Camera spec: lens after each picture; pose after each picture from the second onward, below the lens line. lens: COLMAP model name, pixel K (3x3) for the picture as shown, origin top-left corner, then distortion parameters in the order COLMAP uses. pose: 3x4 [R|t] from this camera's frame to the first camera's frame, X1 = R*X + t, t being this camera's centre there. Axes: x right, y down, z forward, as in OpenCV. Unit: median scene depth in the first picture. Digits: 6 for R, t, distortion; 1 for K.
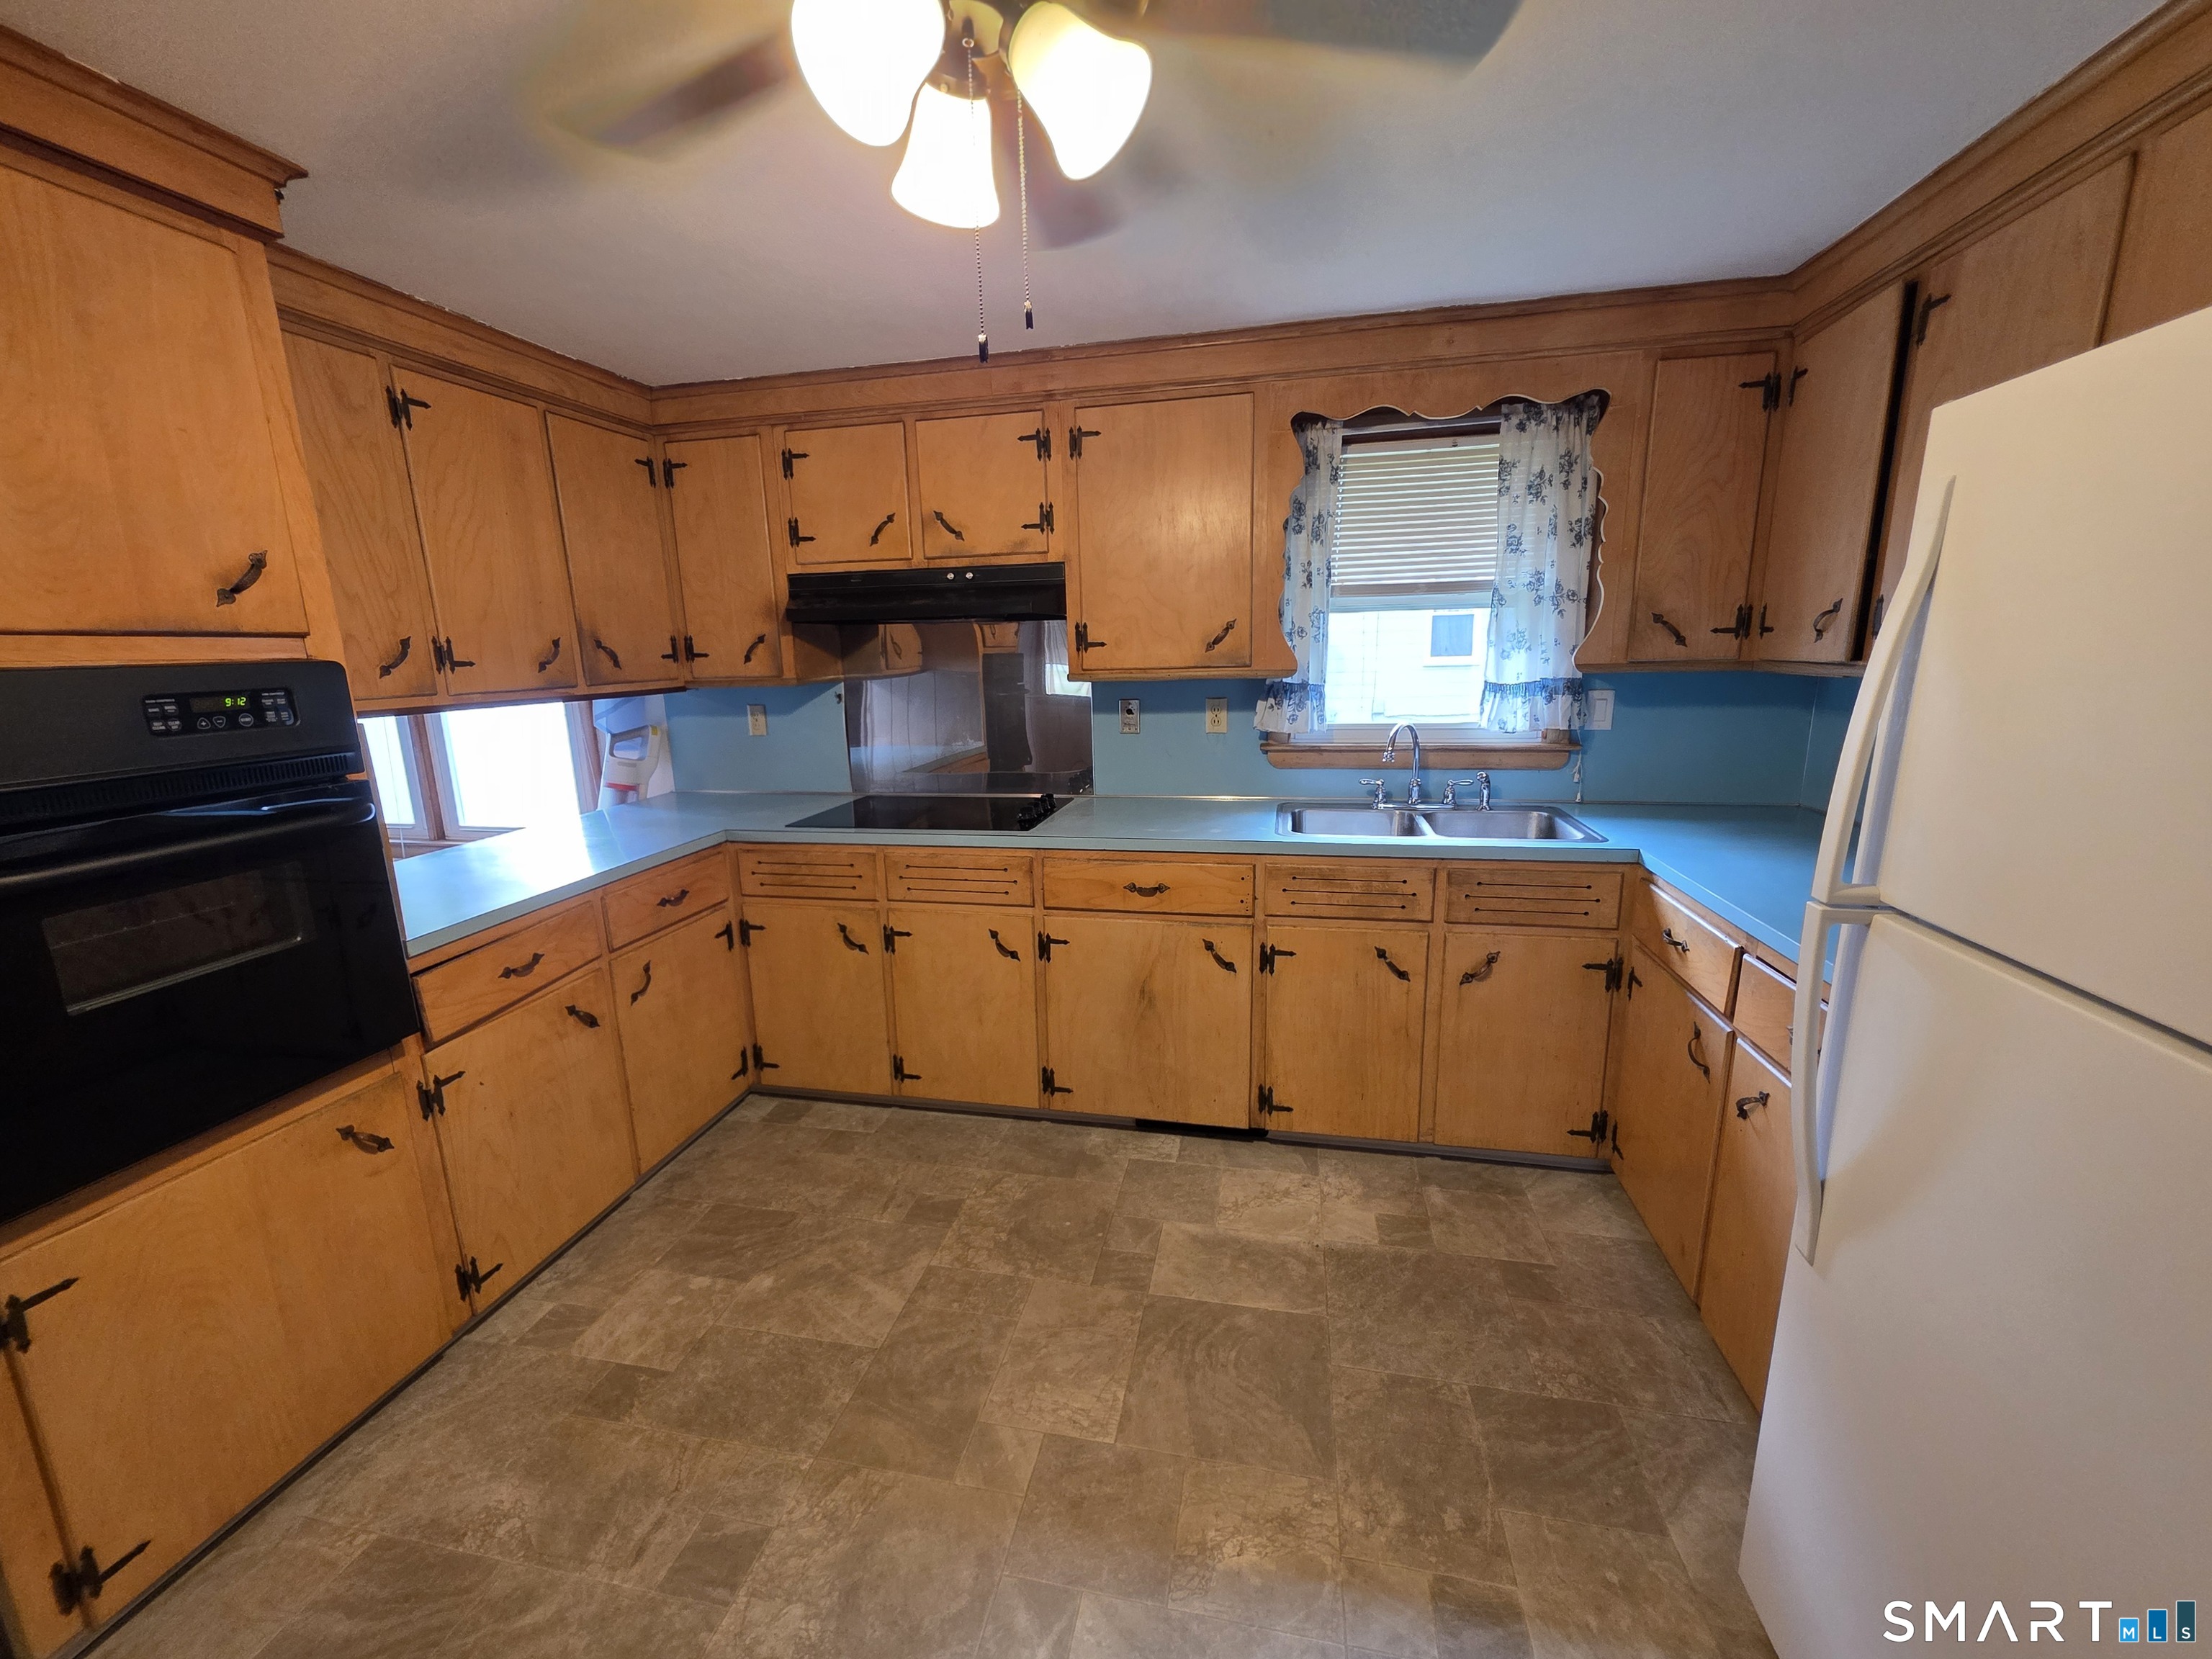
lens RADIAL K [[879.5, 0, 1096.7], [0, 879.5, 830.9], [0, 0, 1]] dist [0.002004, -0.000273]
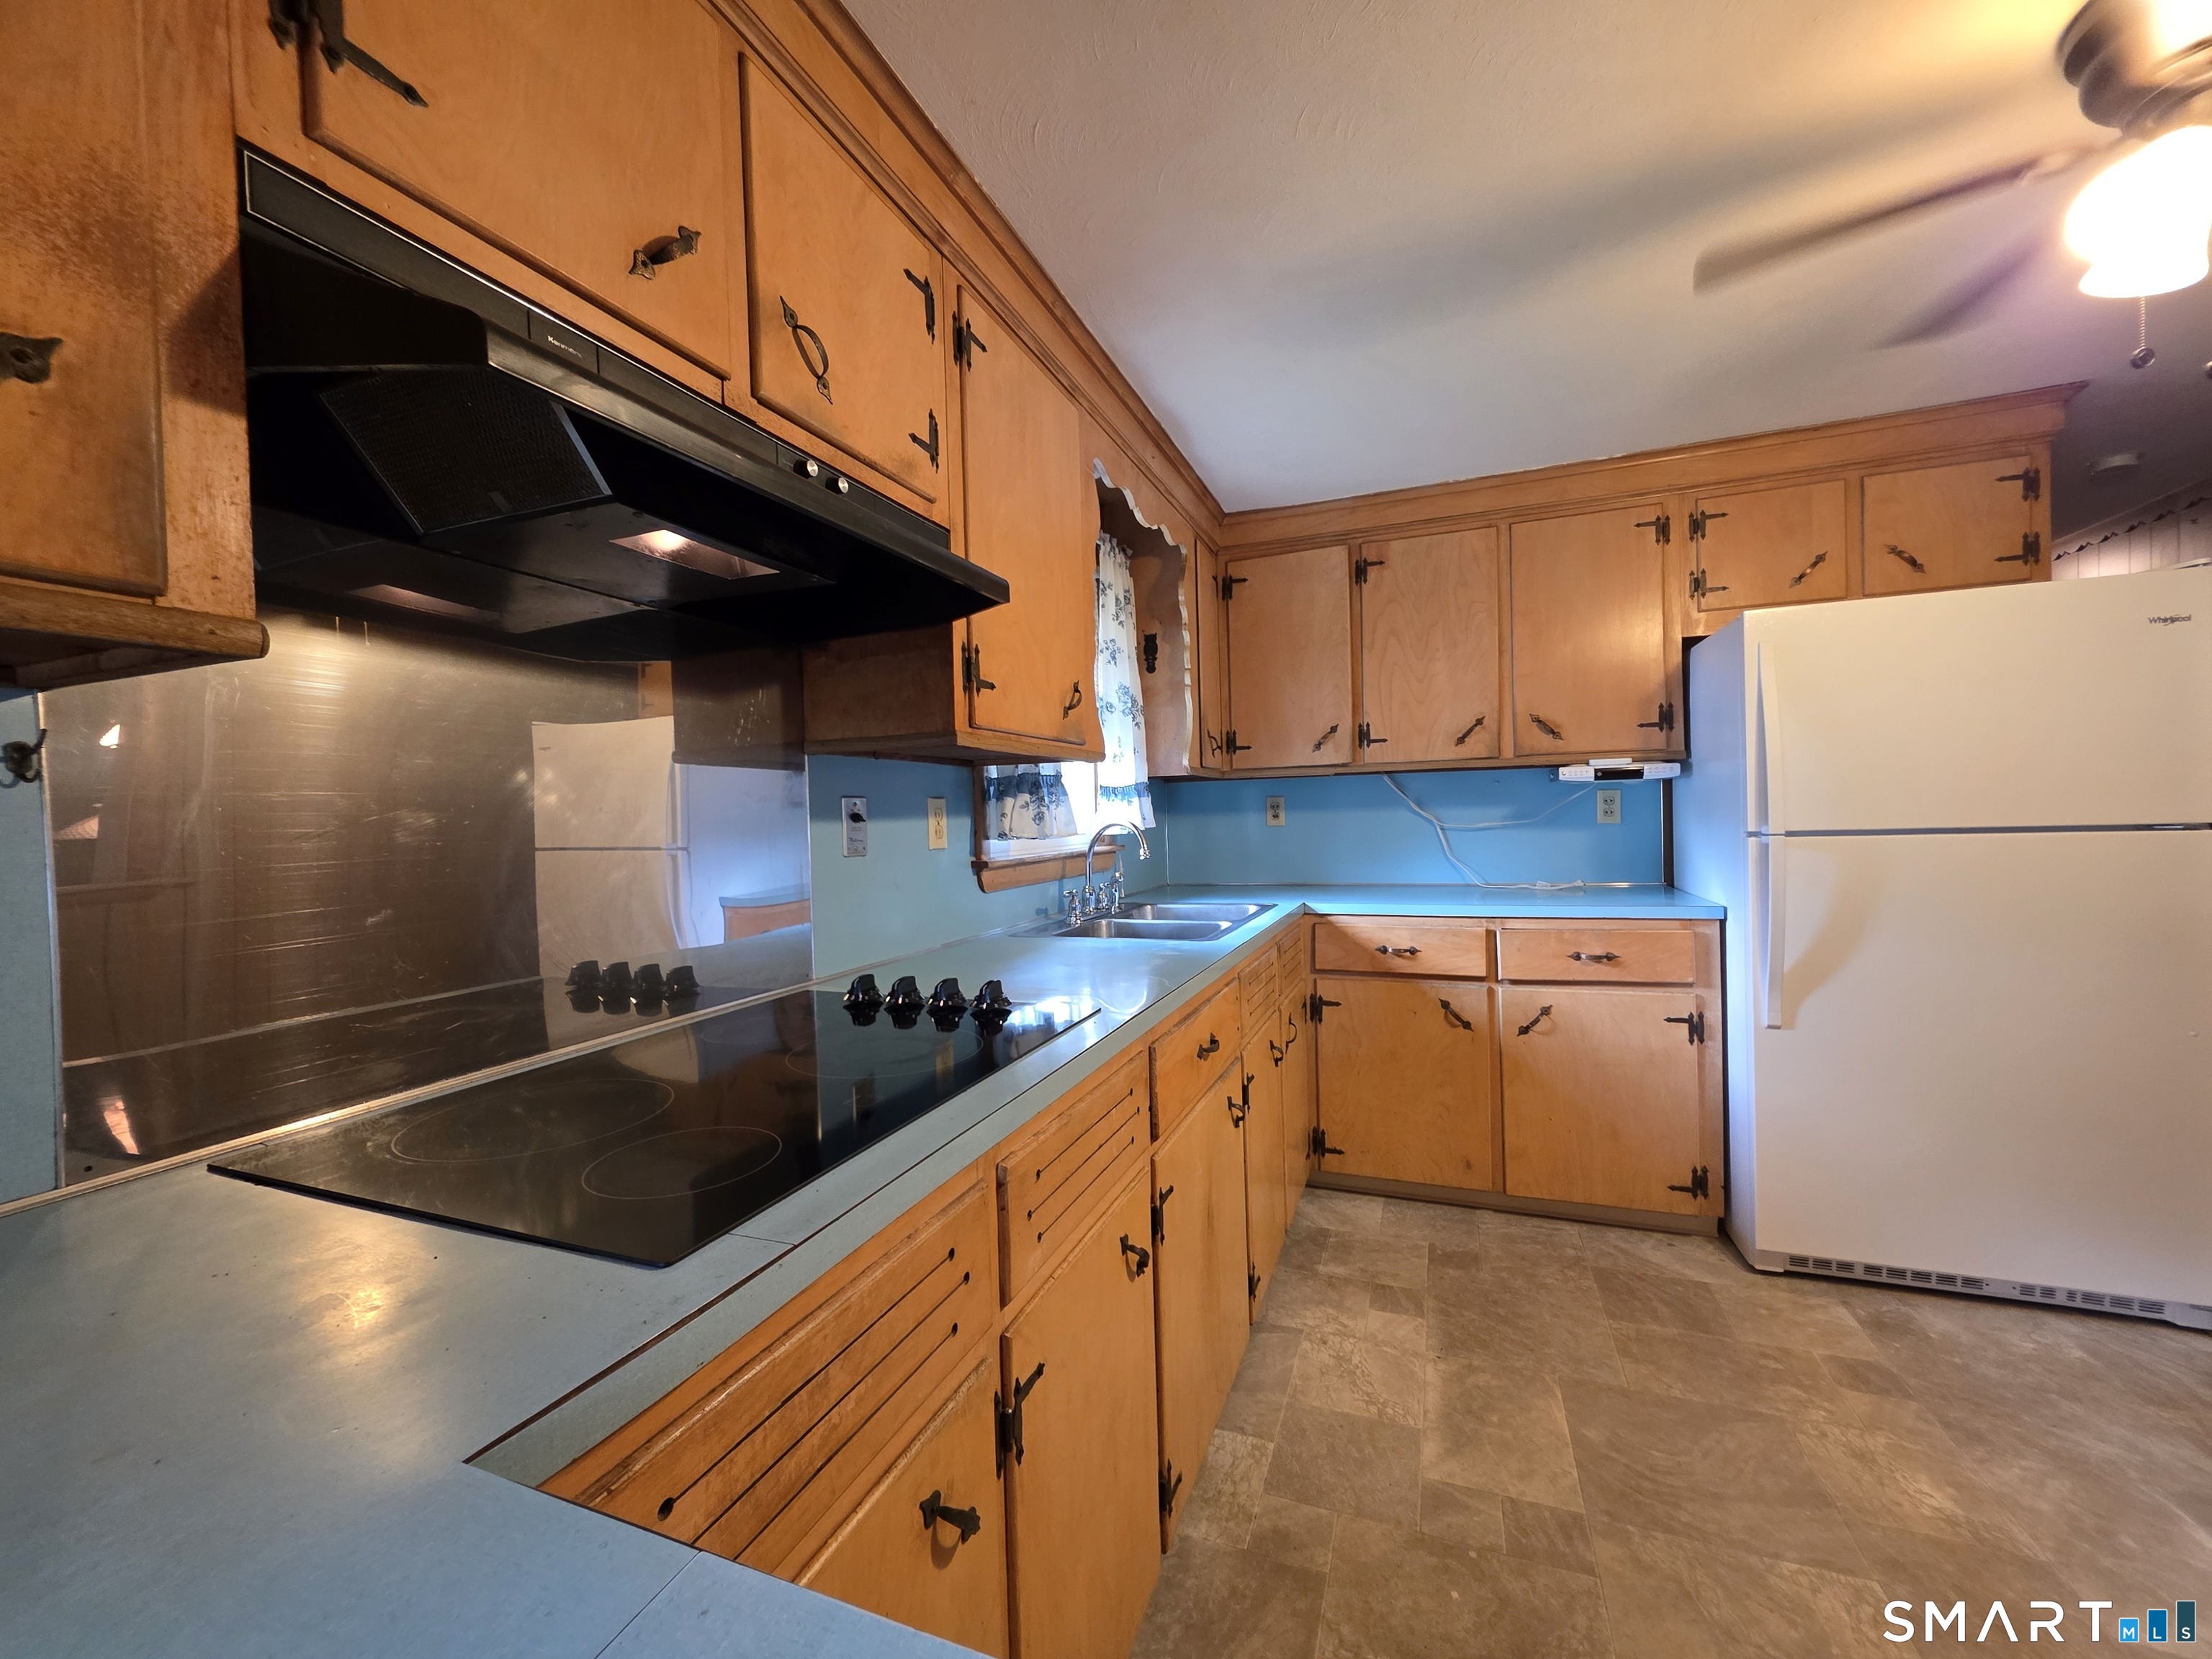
lens RADIAL K [[879.5, 0, 1099.5], [0, 879.5, 831.6], [0, 0, 1]] dist [0.002004, -0.000273]
pose [[0.165555, 0.005527, 0.986185, -0.674892], [0.230655, 0.972032, -0.044169, -0.088358], [-0.958848, 0.234781, 0.159650, 1.027867]]
